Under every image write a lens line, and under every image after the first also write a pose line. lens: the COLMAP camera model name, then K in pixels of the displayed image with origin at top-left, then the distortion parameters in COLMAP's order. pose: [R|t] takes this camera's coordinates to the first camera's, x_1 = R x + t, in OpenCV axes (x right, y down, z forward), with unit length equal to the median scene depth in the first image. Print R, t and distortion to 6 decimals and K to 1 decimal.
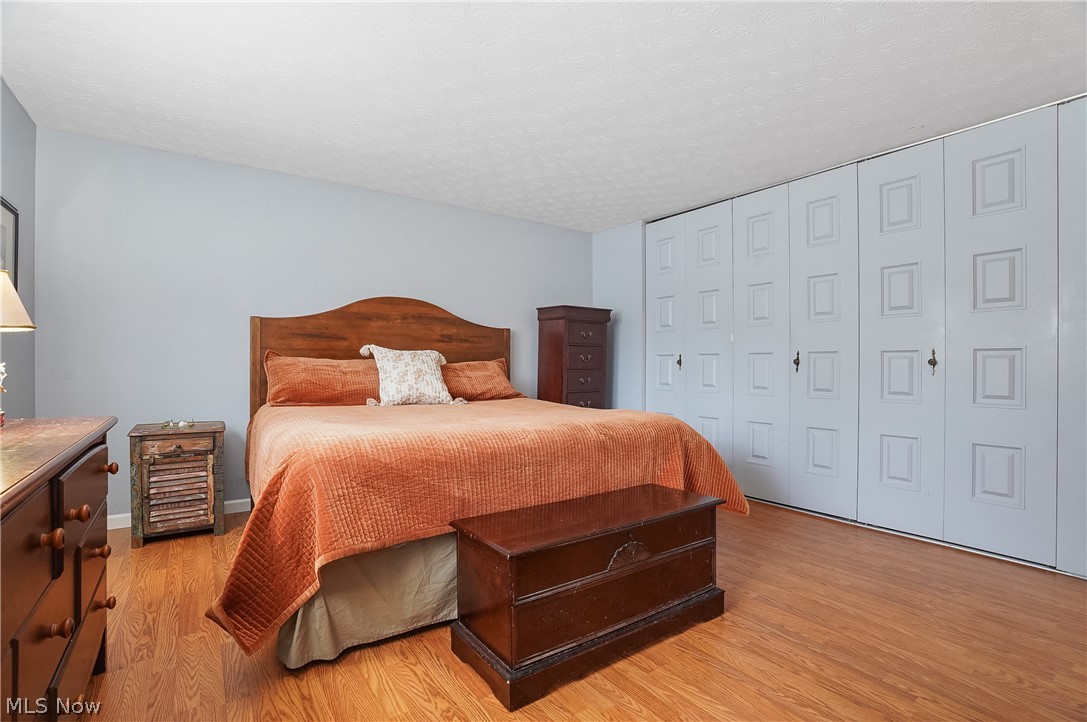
lens RADIAL K [[494.5, 0, 542.5], [0, 494.5, 361.4], [0, 0, 1]] dist [-0.019995, 0.000517]
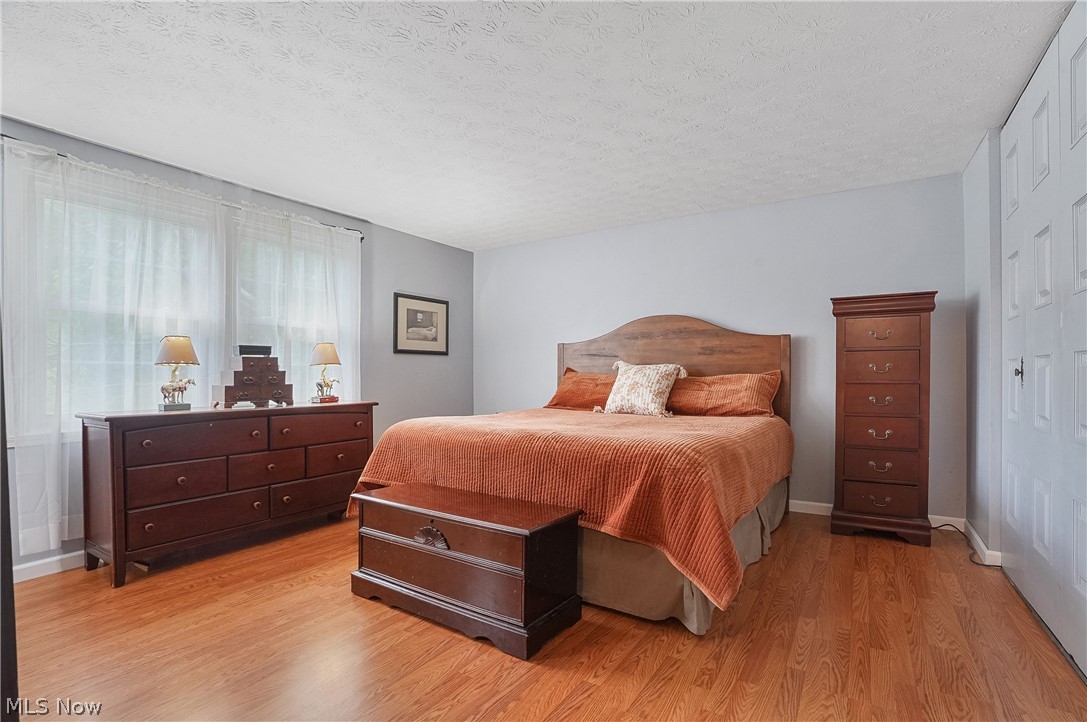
lens RADIAL K [[494.5, 0, 545.2], [0, 494.5, 371.9], [0, 0, 1]] dist [-0.019995, 0.000517]
pose [[0.380759, -0.012270, -0.924593, 0.630781], [0.006366, 0.999923, -0.010649, 0.003685], [0.924652, -0.001831, 0.380808, 0.365485]]
